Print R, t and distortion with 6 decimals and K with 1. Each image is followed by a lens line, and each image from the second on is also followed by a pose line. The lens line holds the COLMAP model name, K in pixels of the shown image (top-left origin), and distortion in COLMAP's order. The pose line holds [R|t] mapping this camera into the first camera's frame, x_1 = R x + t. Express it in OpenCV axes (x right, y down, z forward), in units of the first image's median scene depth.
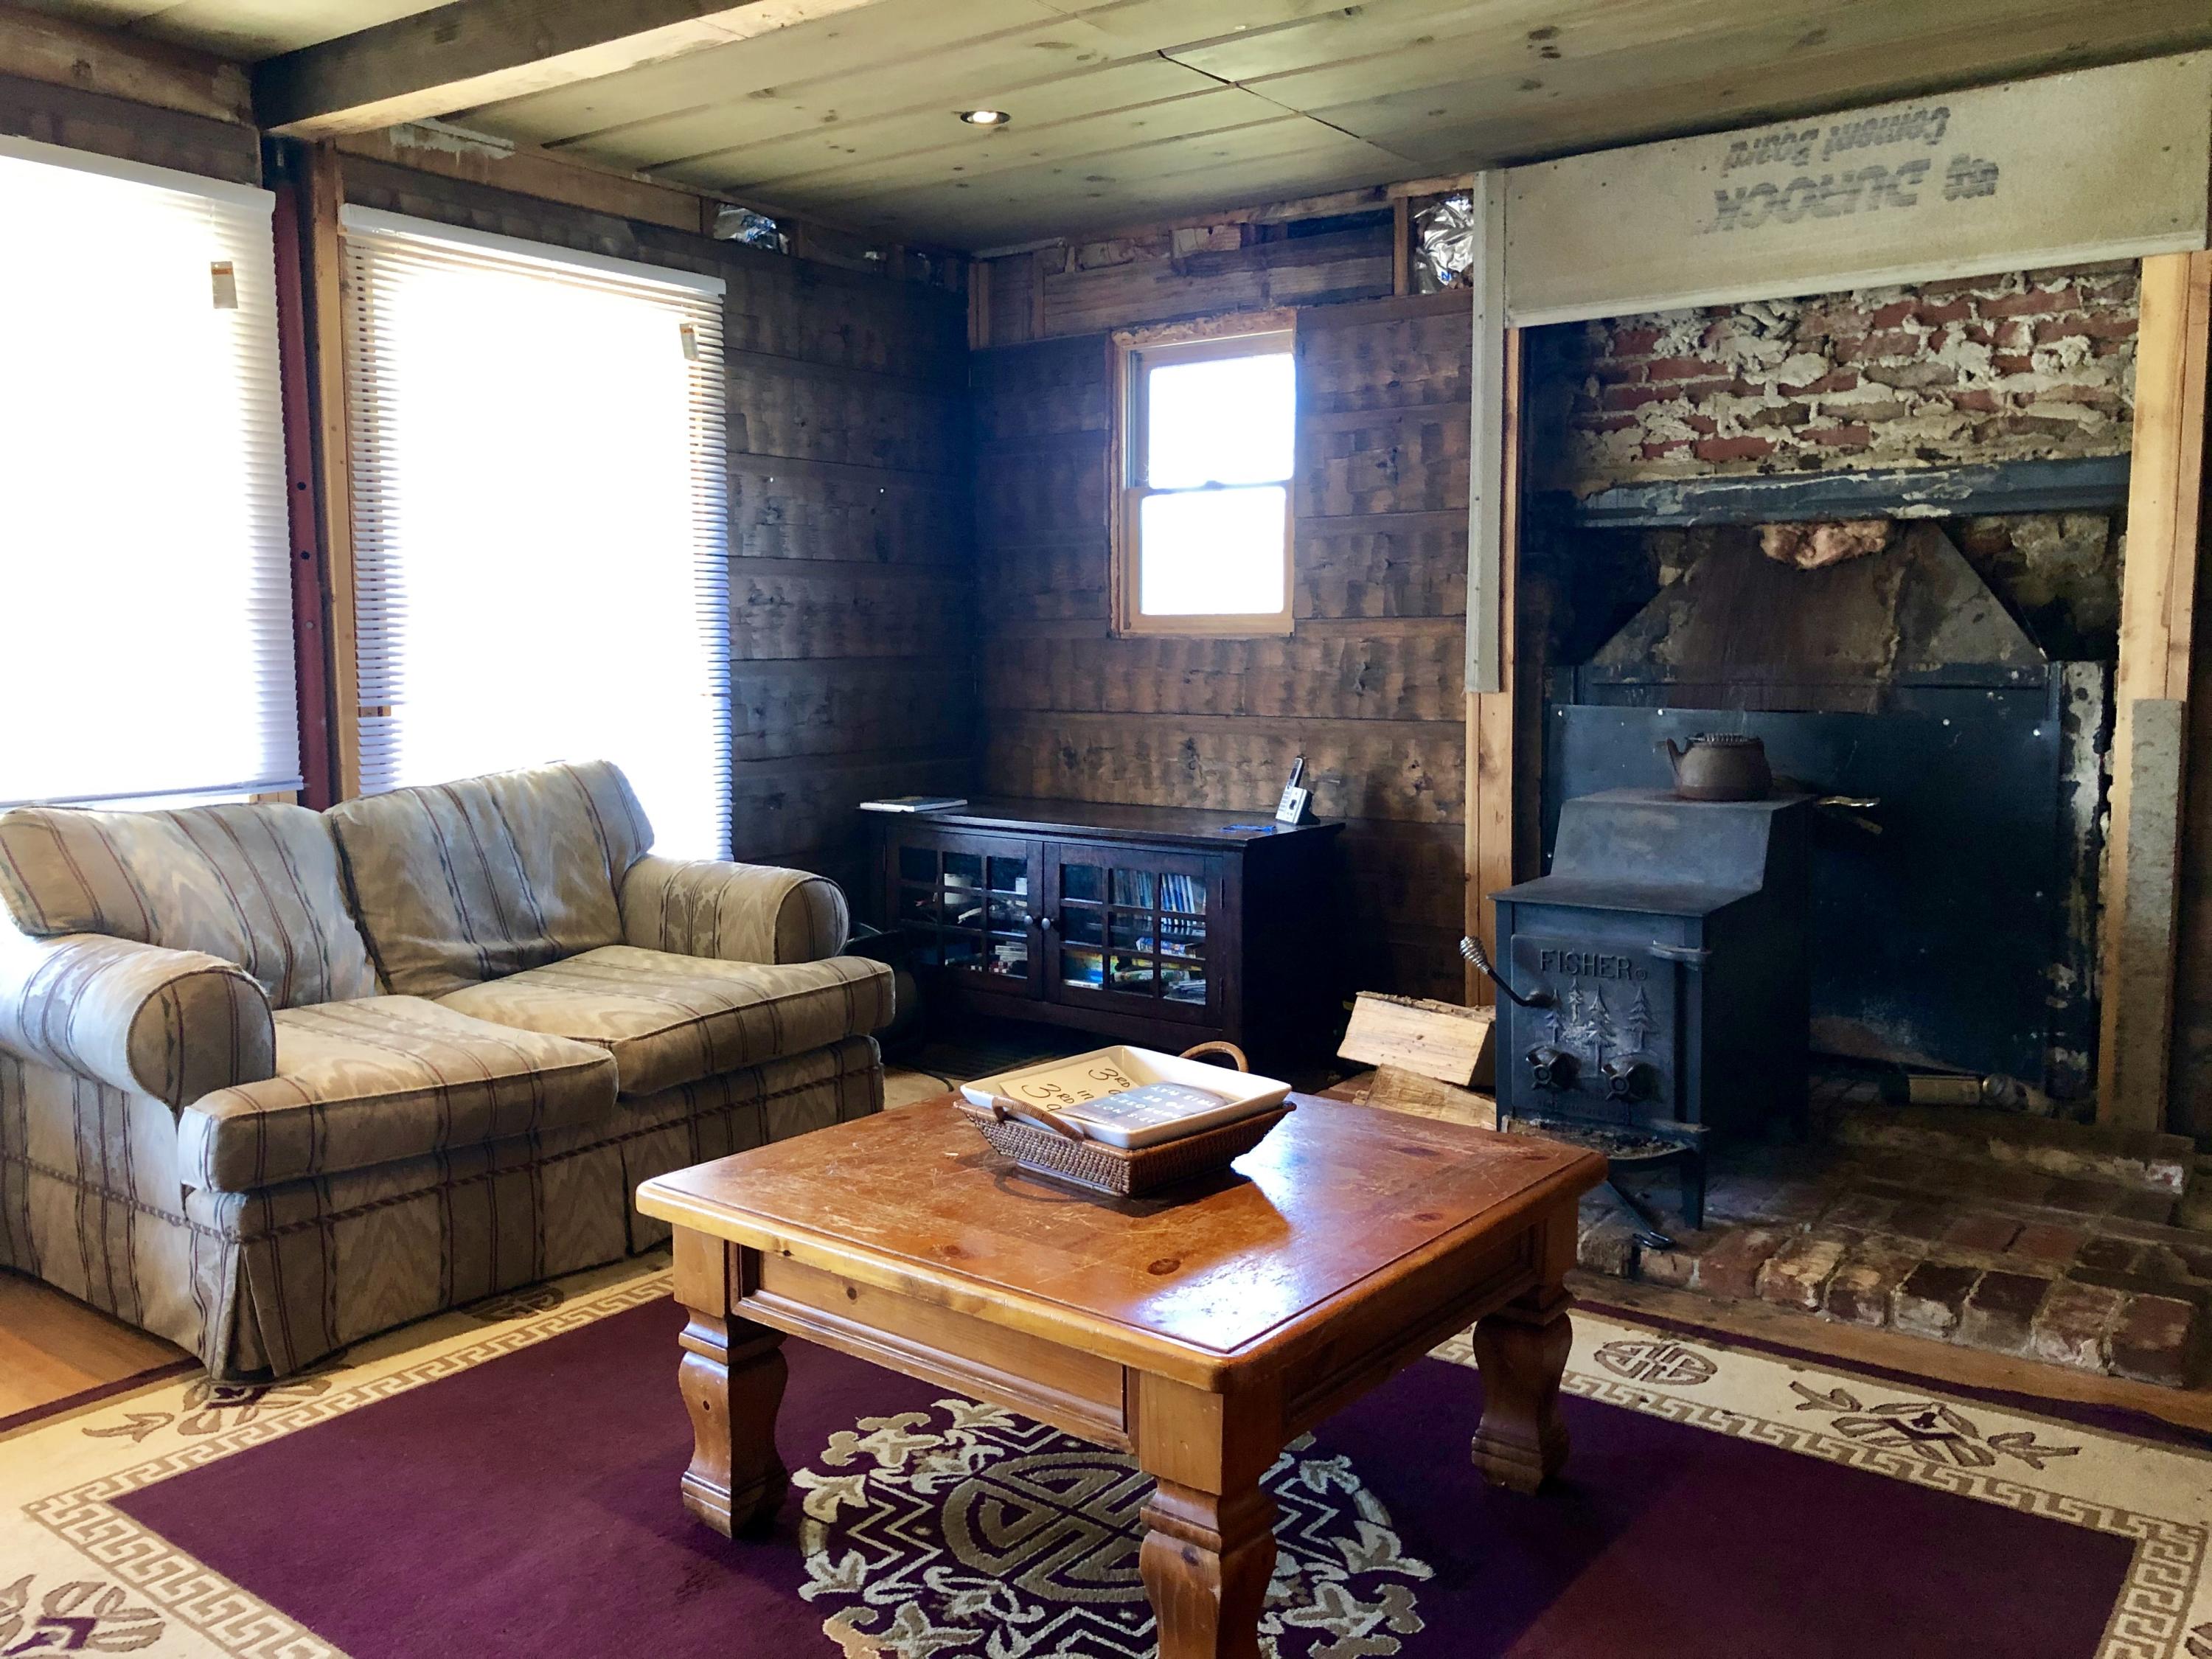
lens RADIAL K [[1808.3, 0, 1106.7], [0, 1808.3, 829.6], [0, 0, 1]] dist [0.011991, -0.014838]
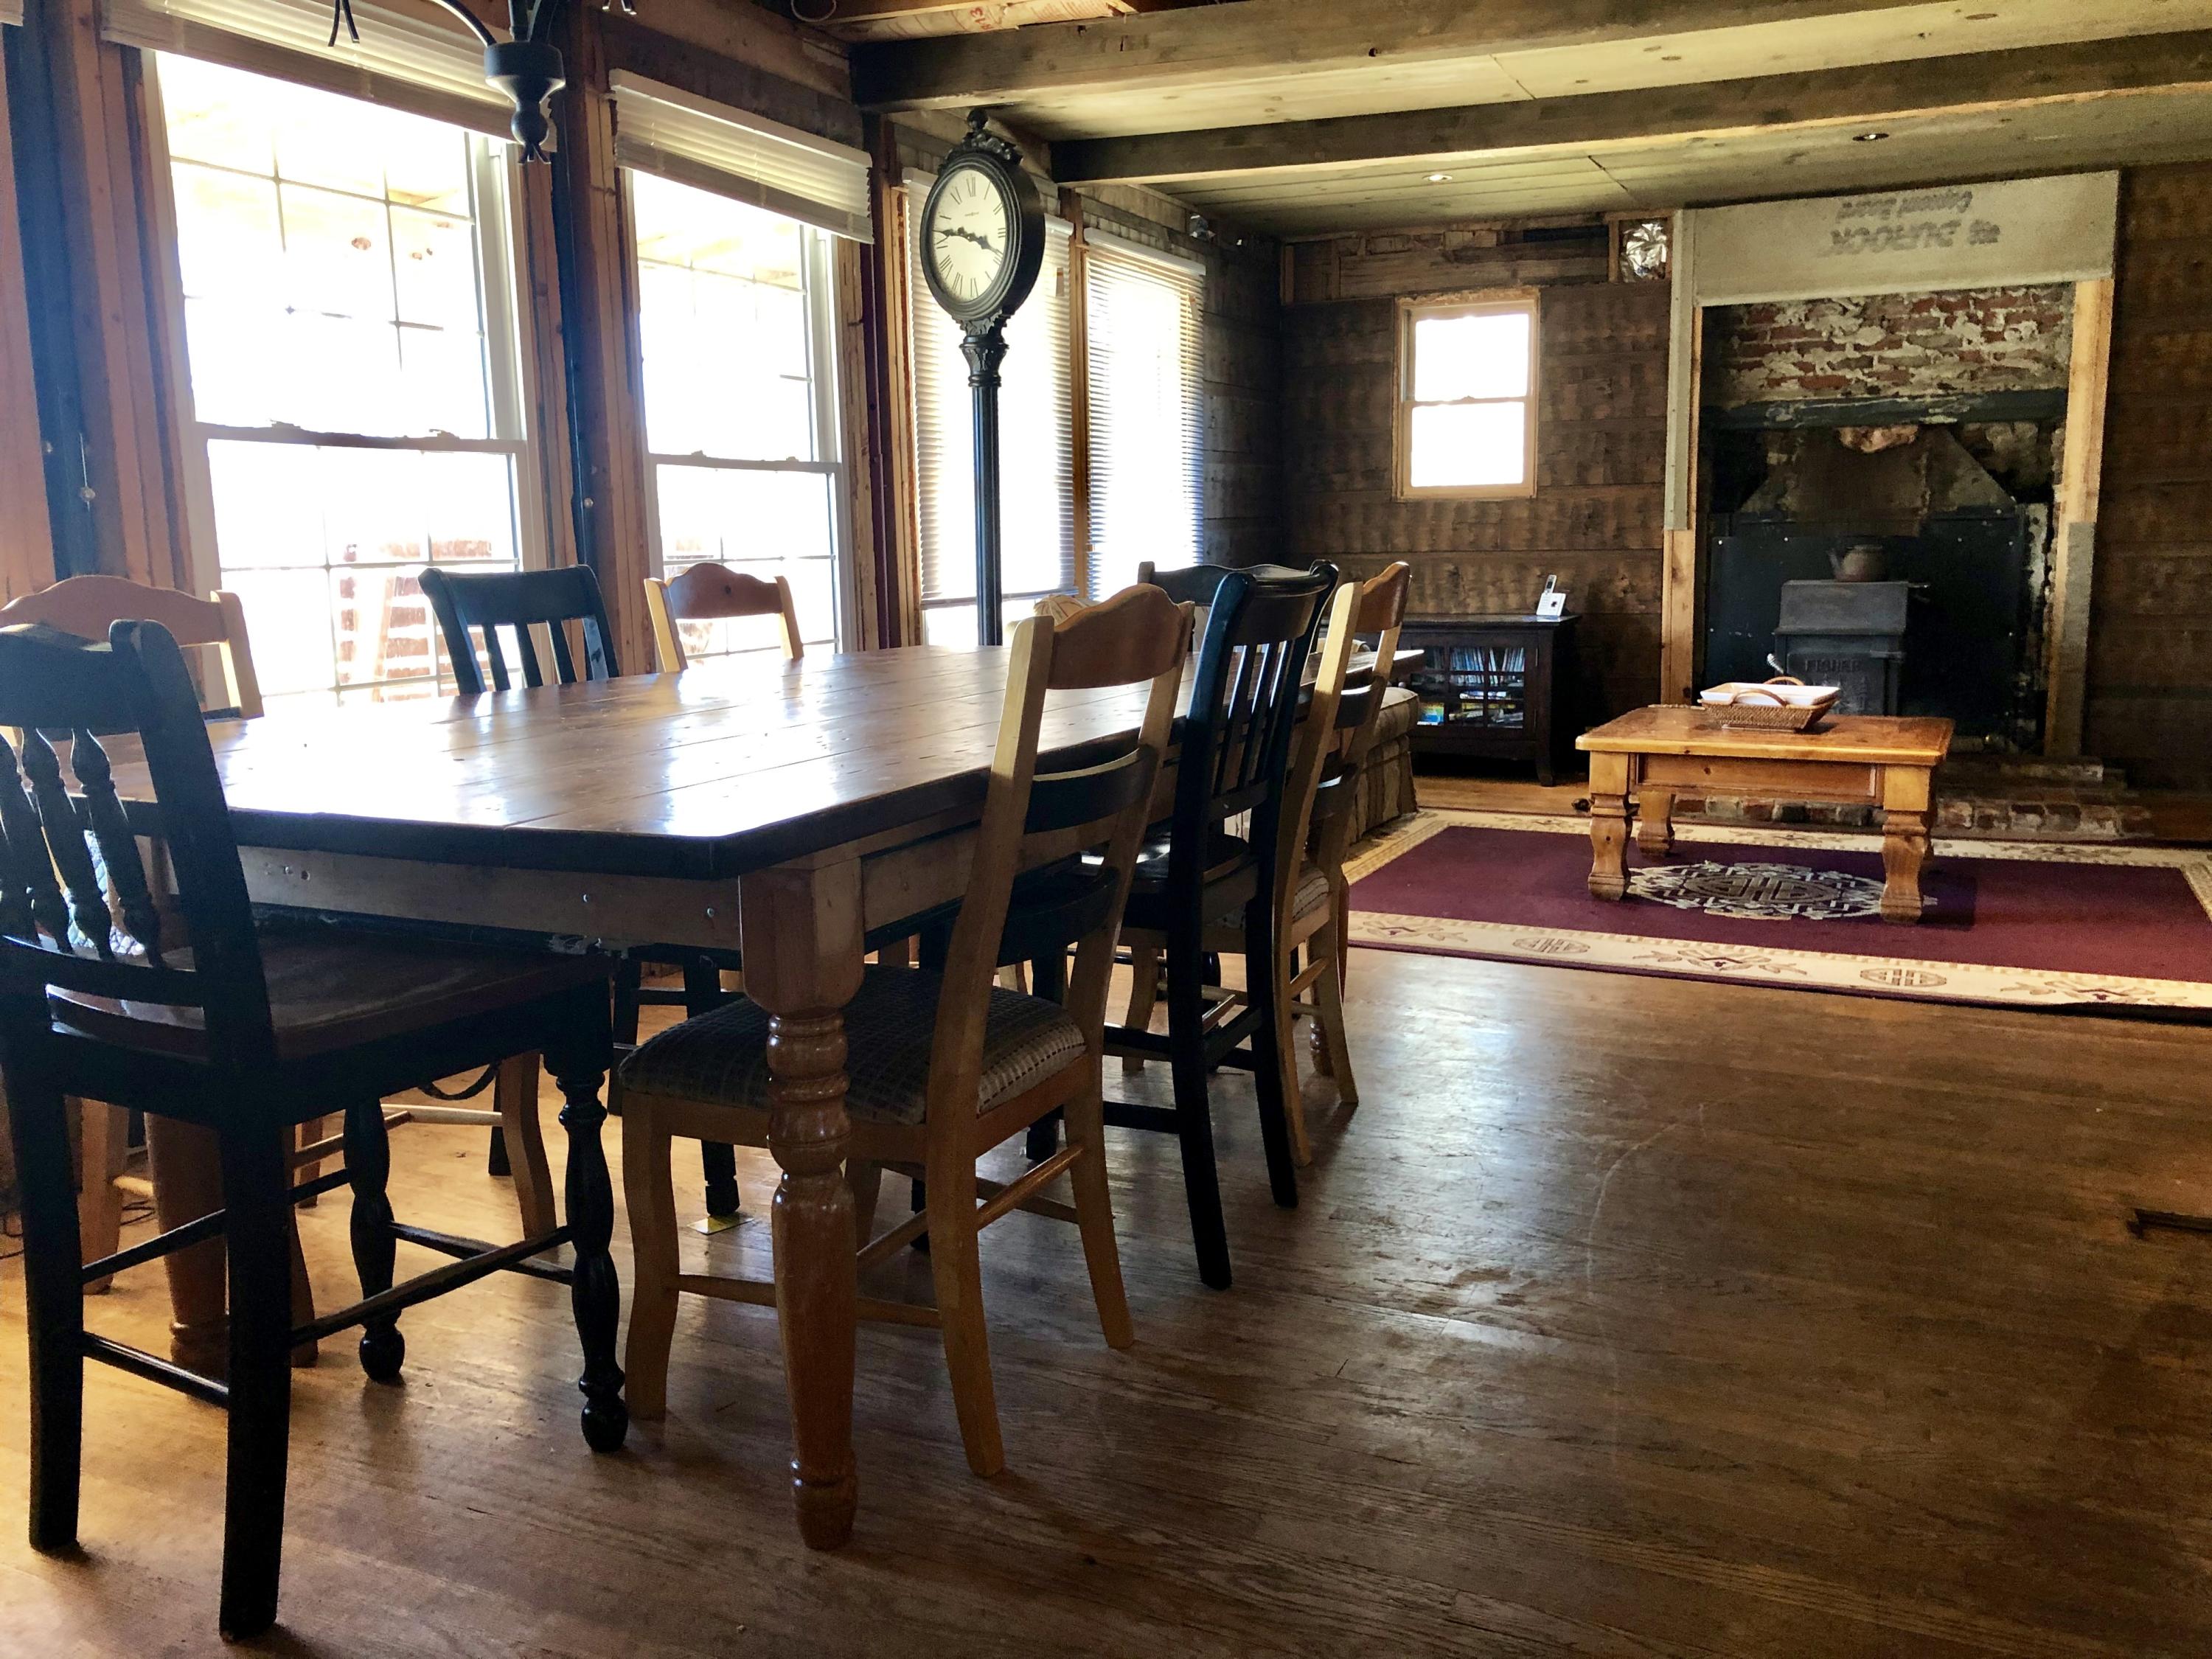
lens RADIAL K [[1808.3, 0, 1106.2], [0, 1808.3, 825.4], [0, 0, 1]] dist [0.011991, -0.014838]
pose [[0.978759, -0.044942, 0.200030, -0.662920], [0.034163, 0.997789, 0.057015, 0.083053], [-0.202150, -0.048971, 0.978129, -0.533682]]
